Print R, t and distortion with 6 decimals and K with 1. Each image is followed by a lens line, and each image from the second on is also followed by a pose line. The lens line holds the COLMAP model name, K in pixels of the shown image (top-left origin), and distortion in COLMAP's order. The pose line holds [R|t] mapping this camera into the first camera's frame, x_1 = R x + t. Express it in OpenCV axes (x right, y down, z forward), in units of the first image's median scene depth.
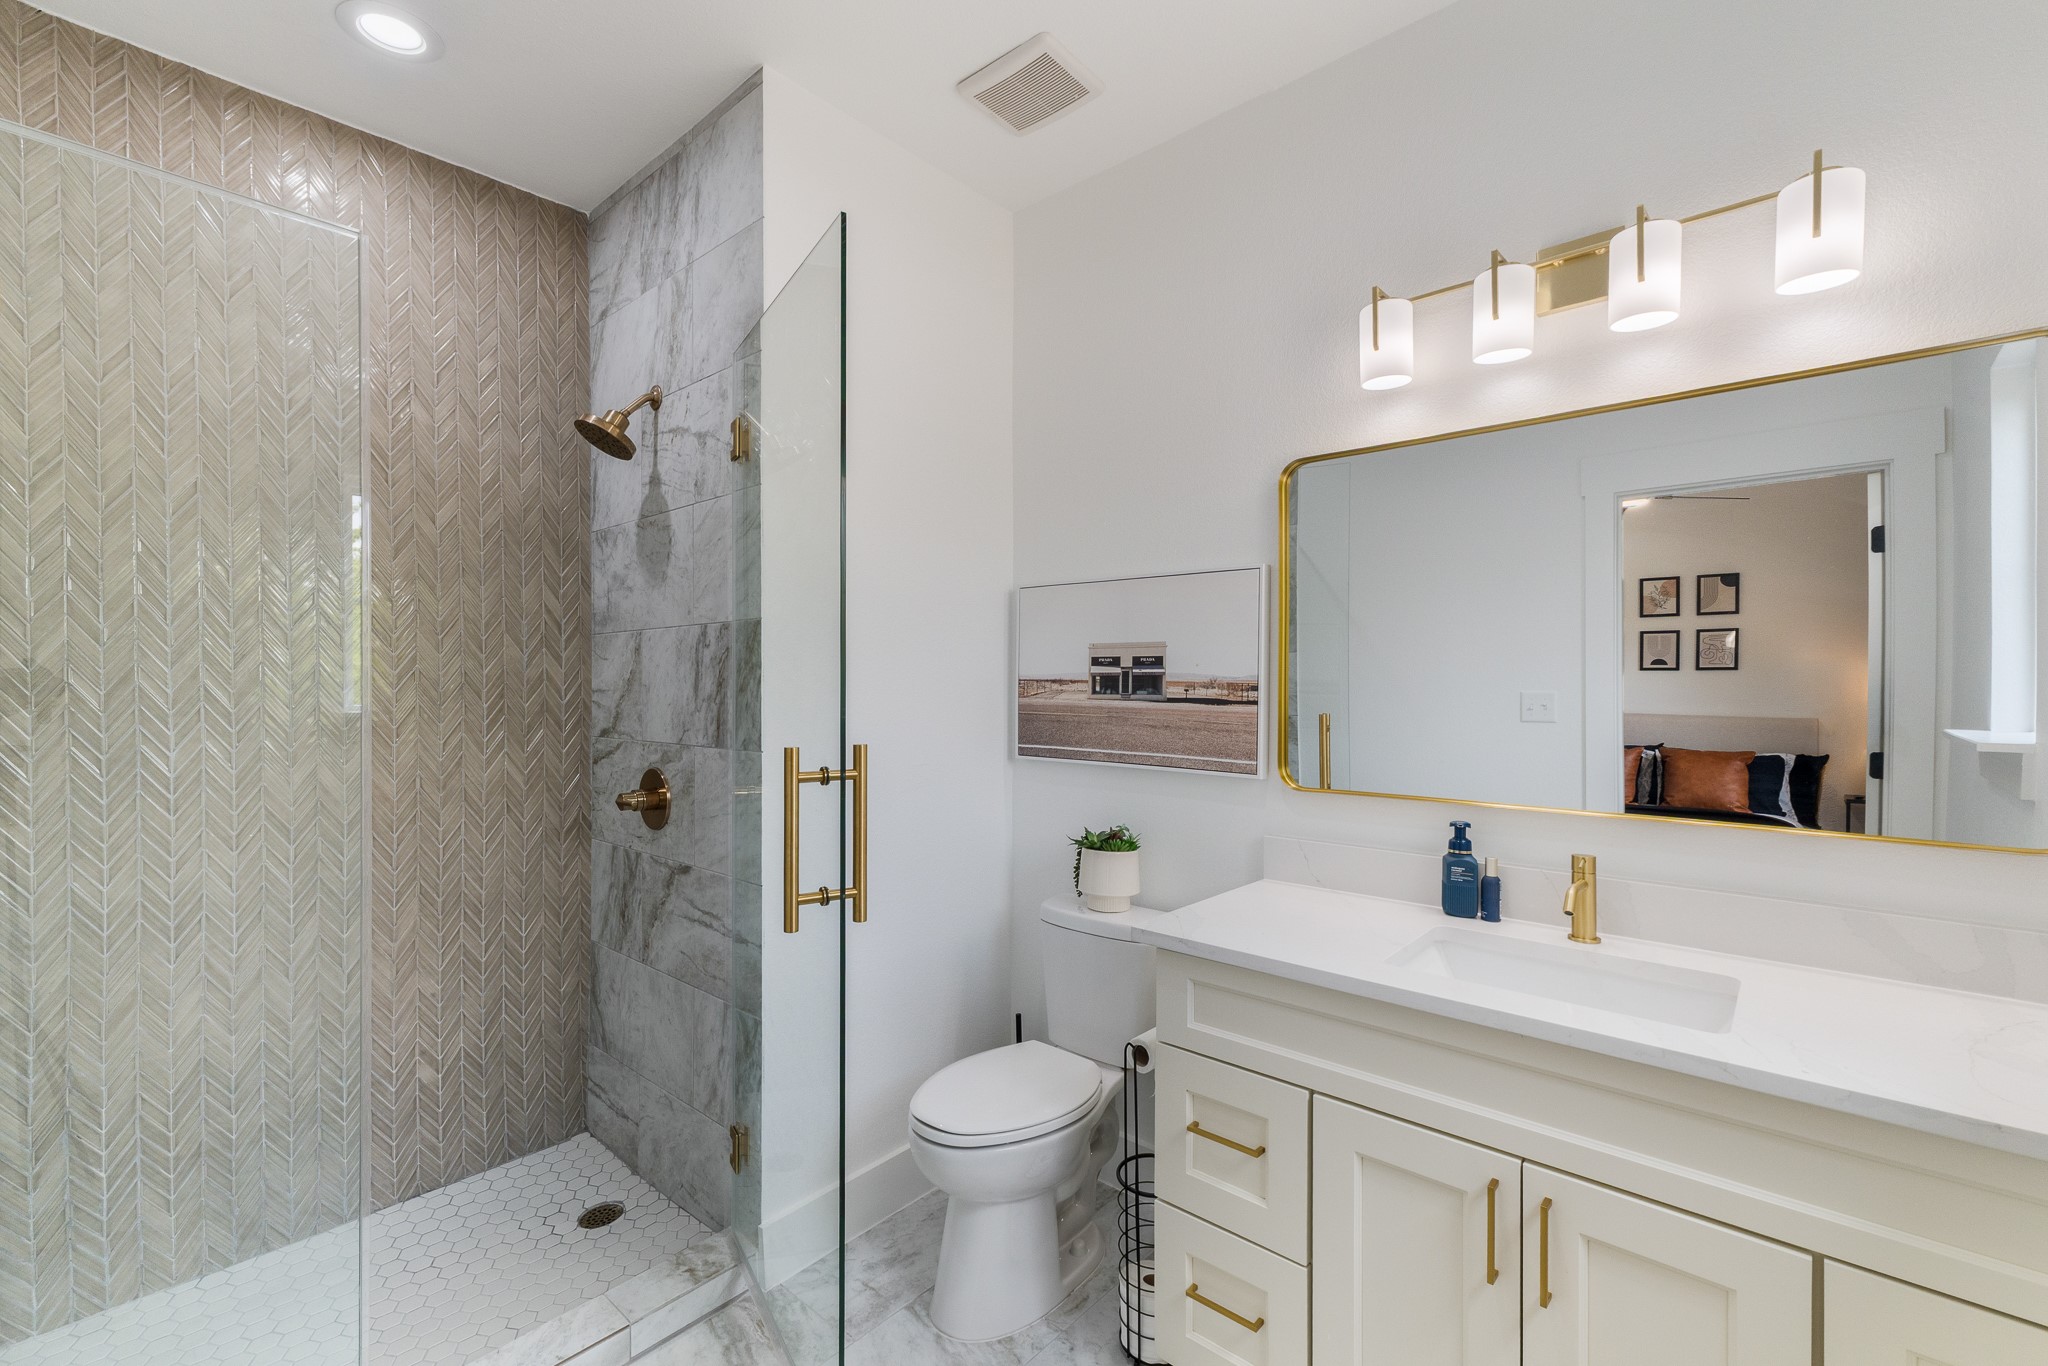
lens RADIAL K [[871.1, 0, 1024.4], [0, 871.1, 682.3], [0, 0, 1]] dist [0.002375, 0.000552]
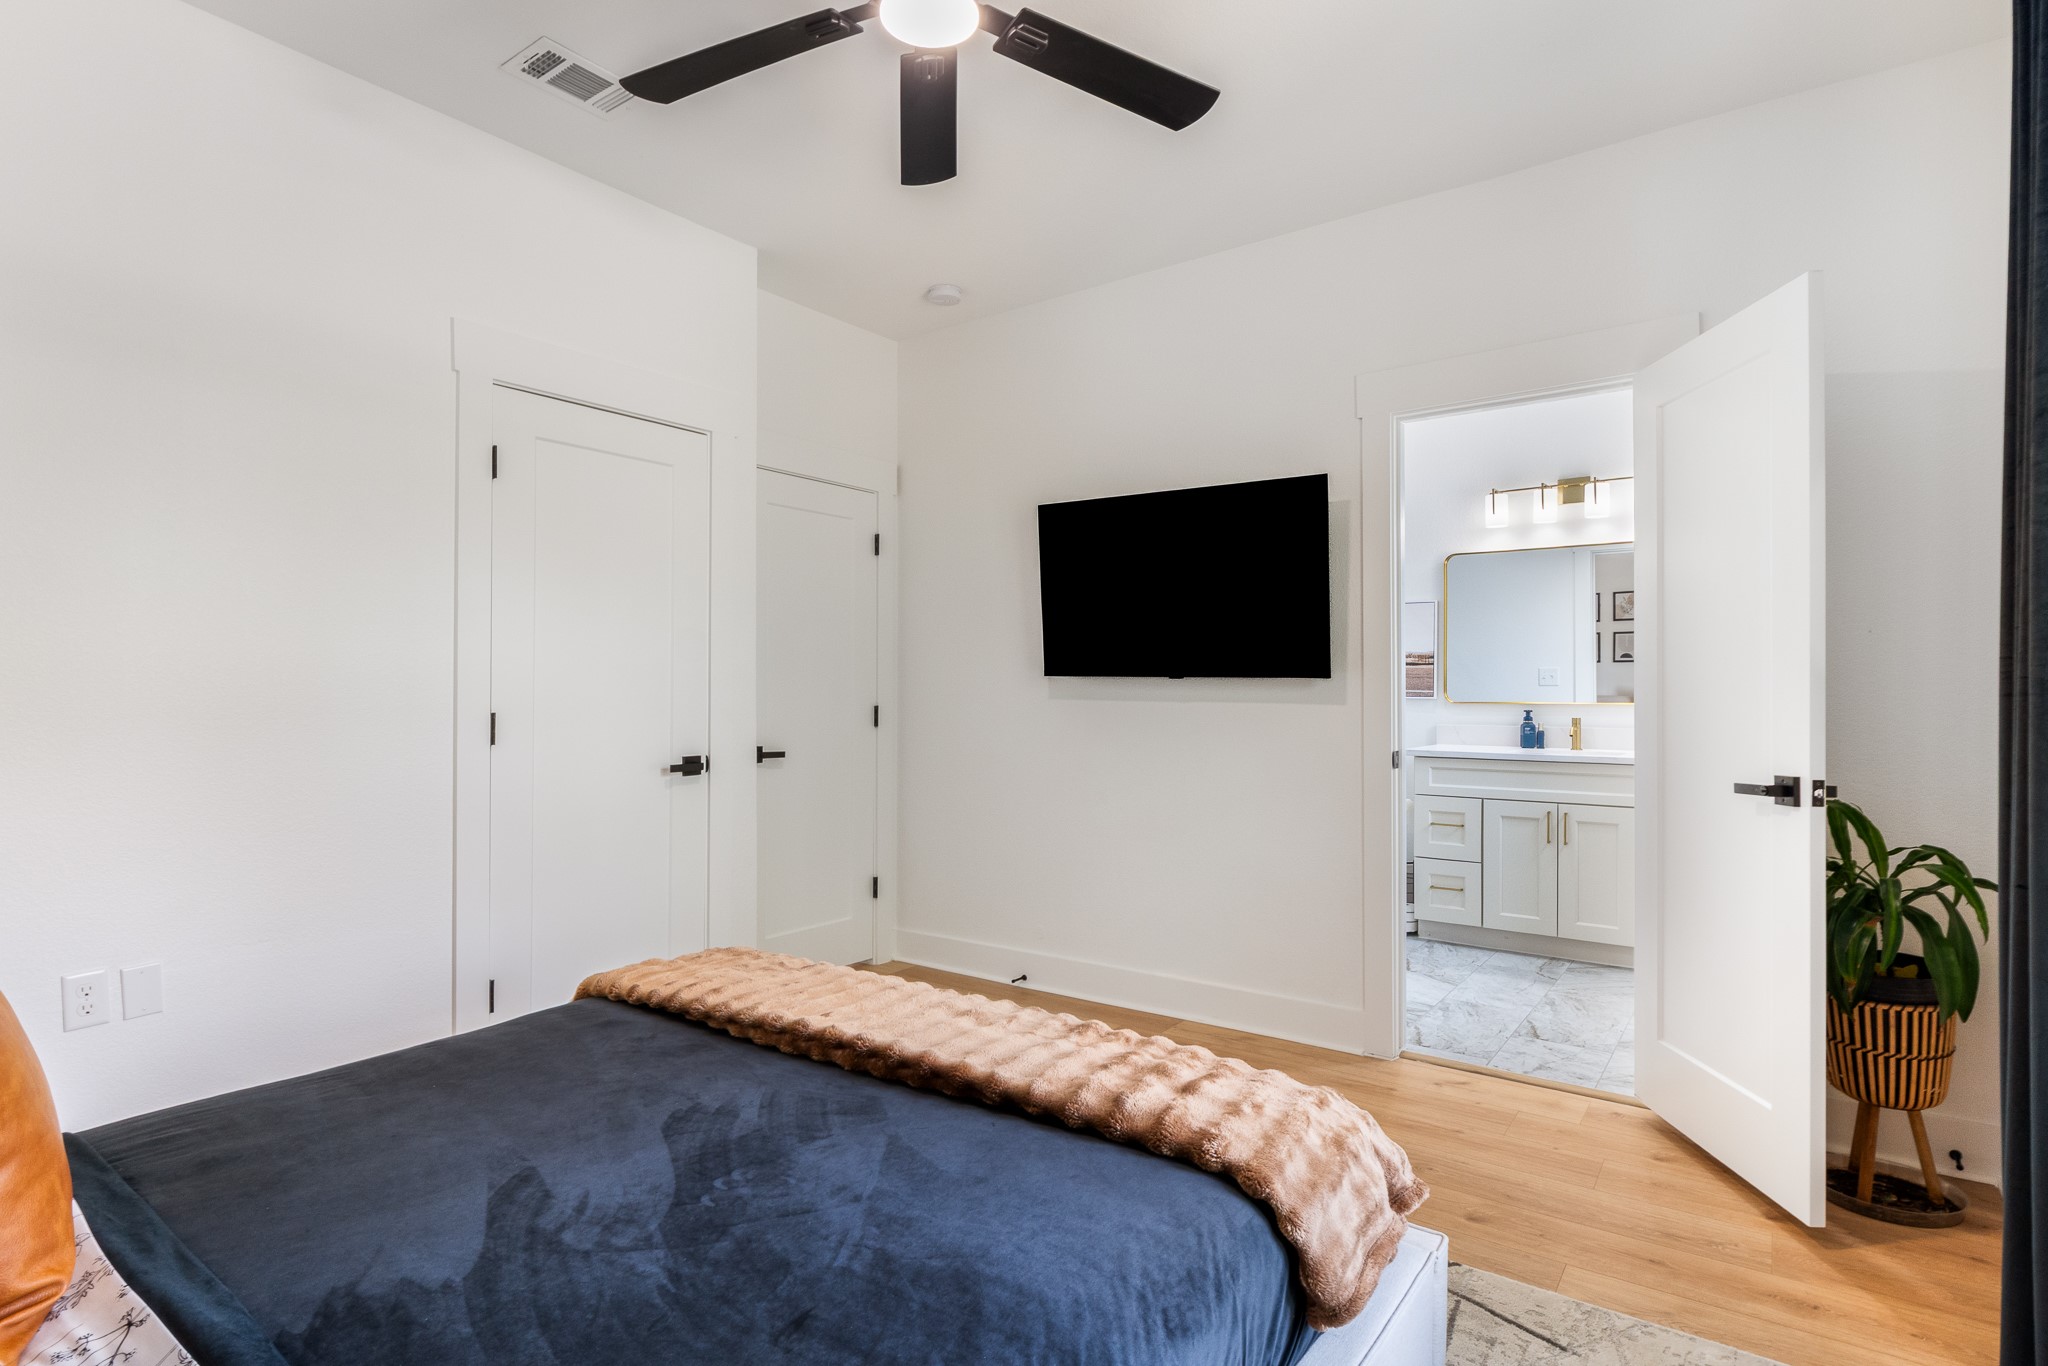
lens RADIAL K [[1037.4, 0, 1024.0], [0, 1037.4, 682.4], [0, 0, 1]] dist [0.001335, 0.000011]
pose [[0.996171, 0.001098, 0.087421, -1.170252], [-0.000563, 0.999981, -0.006146, 0.102734], [-0.087426, 0.006073, 0.996152, -1.787287]]
